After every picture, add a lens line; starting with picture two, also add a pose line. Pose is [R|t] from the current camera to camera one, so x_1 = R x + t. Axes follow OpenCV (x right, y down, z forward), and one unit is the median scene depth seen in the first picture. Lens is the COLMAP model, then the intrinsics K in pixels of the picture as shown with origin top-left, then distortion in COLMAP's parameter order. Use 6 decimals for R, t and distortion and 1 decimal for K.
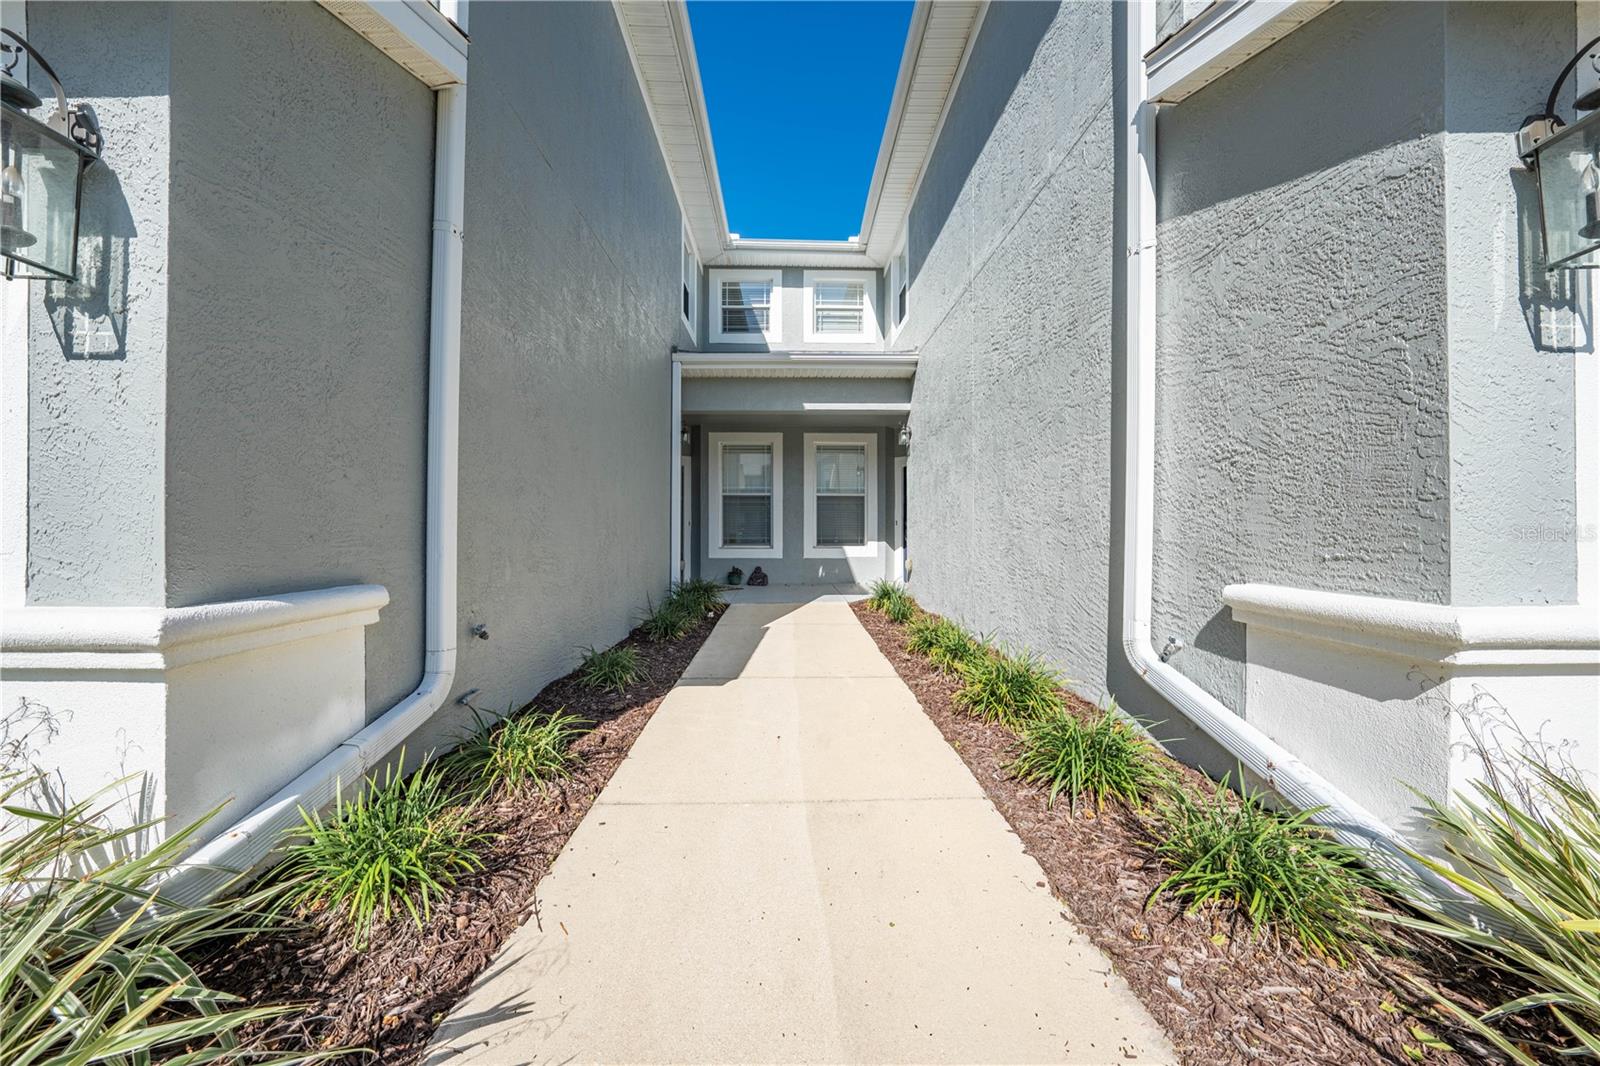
lens RADIAL K [[548.4, 0, 802.8], [0, 548.4, 528.9], [0, 0, 1]] dist [-0.026225, 0.005180]
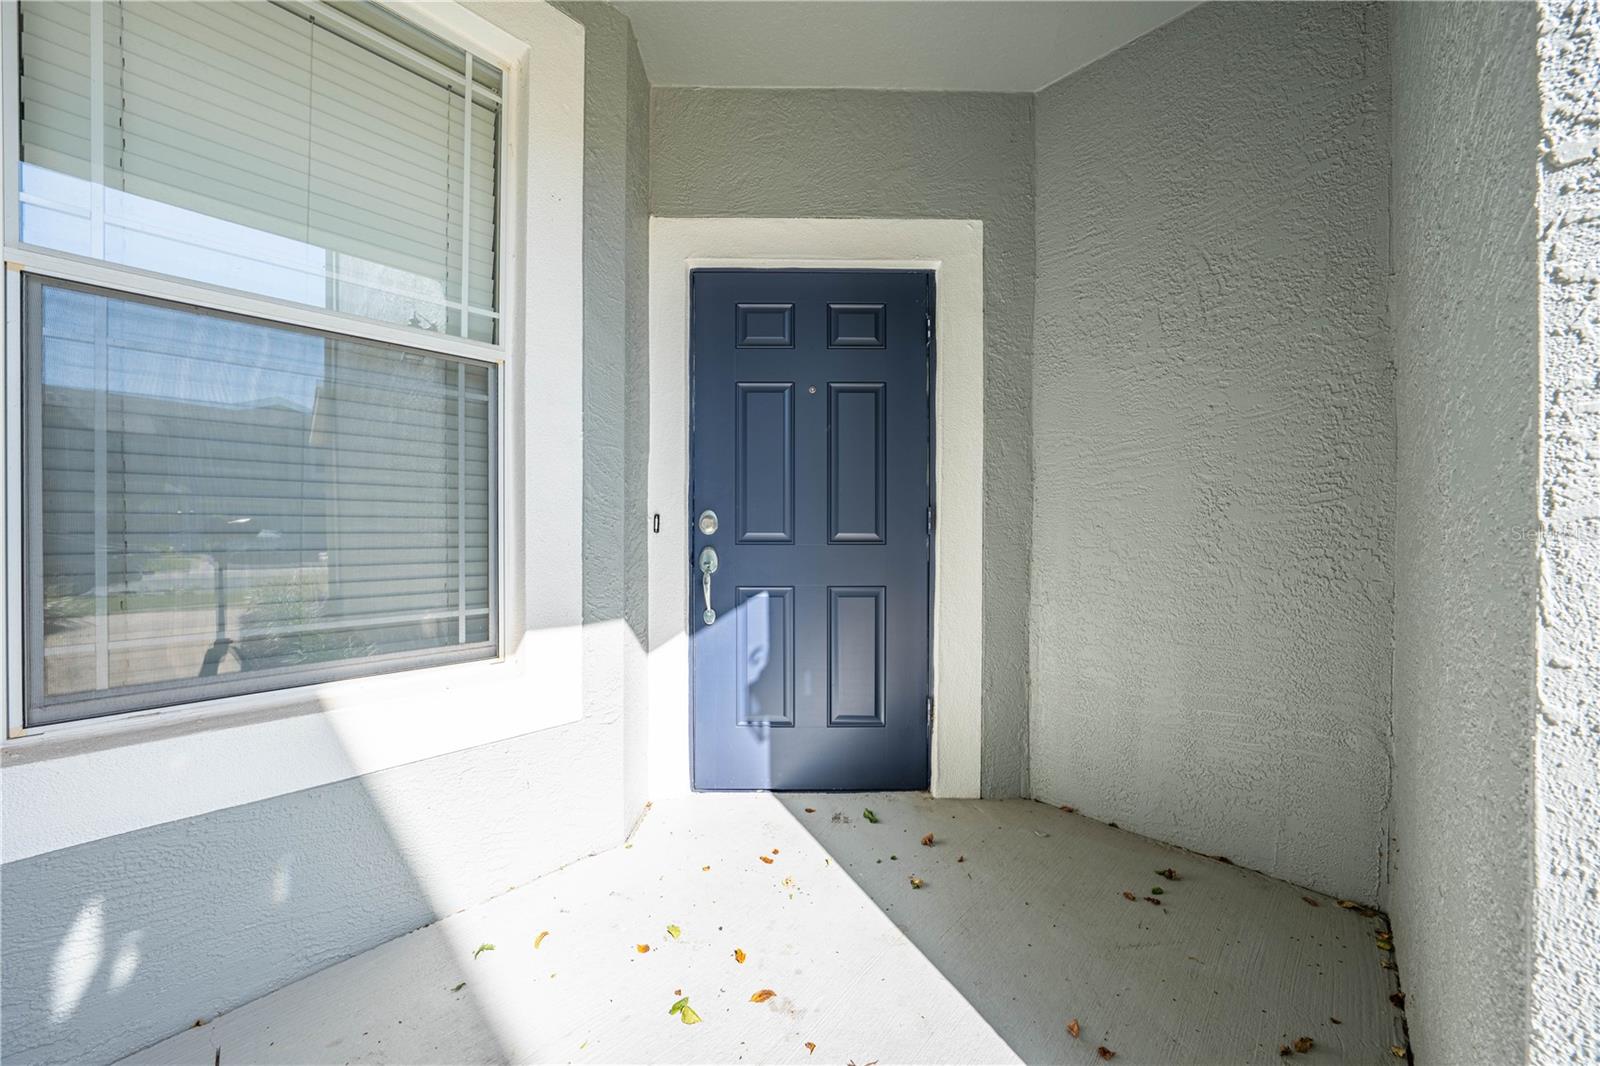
lens RADIAL K [[548.4, 0, 802.8], [0, 548.4, 528.9], [0, 0, 1]] dist [-0.026225, 0.005180]
pose [[0.712238, -0.002040, 0.701935, 0.060756], [0.005453, 0.999982, -0.002627, -0.008131], [-0.701917, 0.005699, 0.712236, 0.818505]]
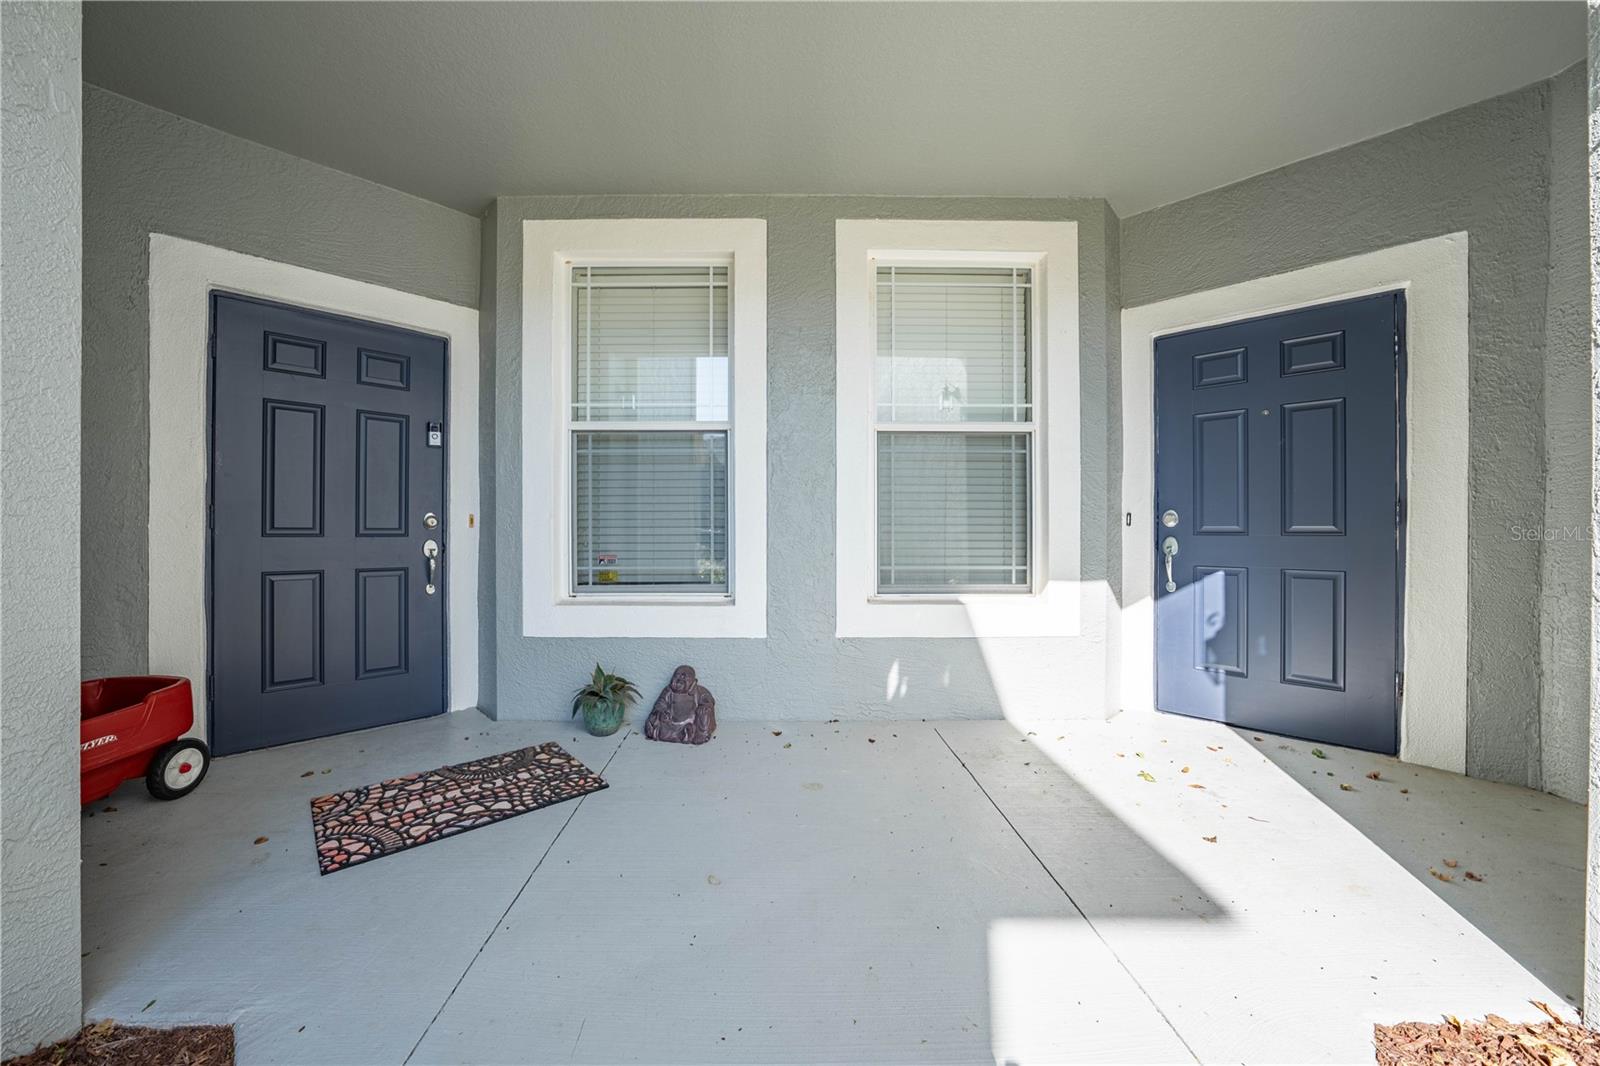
lens RADIAL K [[548.4, 0, 802.8], [0, 548.4, 528.9], [0, 0, 1]] dist [-0.026225, 0.005180]
pose [[0.999937, -0.002392, -0.010945, -0.013444], [0.002328, 0.999980, -0.005830, -0.004353], [0.010959, 0.005804, 0.999923, 0.697039]]
